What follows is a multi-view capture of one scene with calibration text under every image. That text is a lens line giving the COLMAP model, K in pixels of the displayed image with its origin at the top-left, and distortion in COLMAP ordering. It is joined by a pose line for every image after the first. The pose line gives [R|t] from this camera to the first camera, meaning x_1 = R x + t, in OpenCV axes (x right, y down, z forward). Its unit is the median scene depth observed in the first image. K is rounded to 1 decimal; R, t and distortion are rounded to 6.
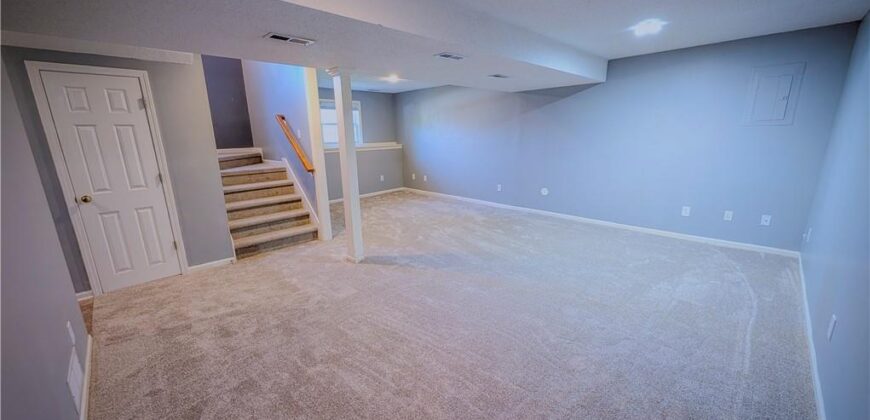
lens RADIAL K [[330.1, 0, 433.7], [0, 330.1, 214.6], [0, 0, 1]] dist [0.000270, 0.000048]
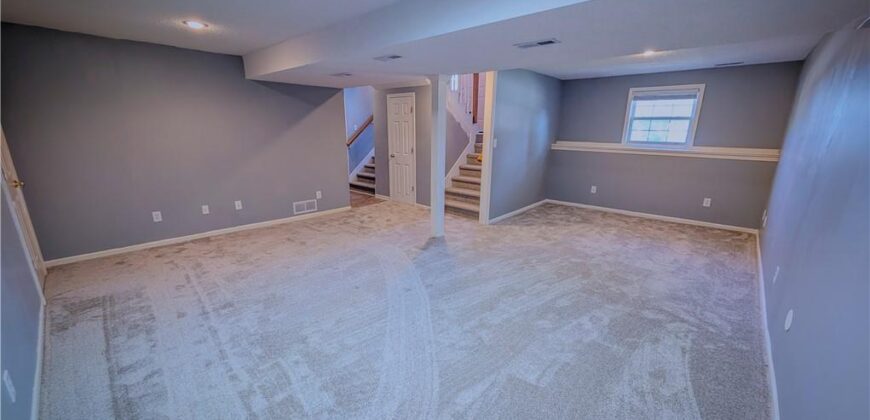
lens RADIAL K [[330.1, 0, 436.9], [0, 330.1, 212.1], [0, 0, 1]] dist [0.000270, 0.000048]
pose [[0.064845, 0.272061, -0.960093, 0.800557], [-0.254391, 0.934836, 0.247722, -0.217352], [0.964925, 0.228175, 0.129829, 0.757469]]
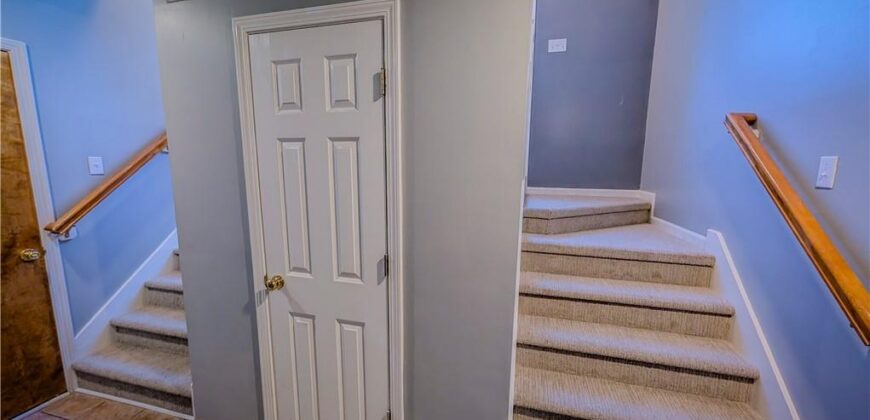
lens RADIAL K [[330.1, 0, 434.5], [0, 330.1, 212.5], [0, 0, 1]] dist [0.000270, 0.000048]
pose [[0.500913, 0.155327, -0.851446, -0.358548], [-0.230109, 0.972258, 0.041991, -0.160804], [0.834348, 0.174892, 0.522759, 0.644082]]
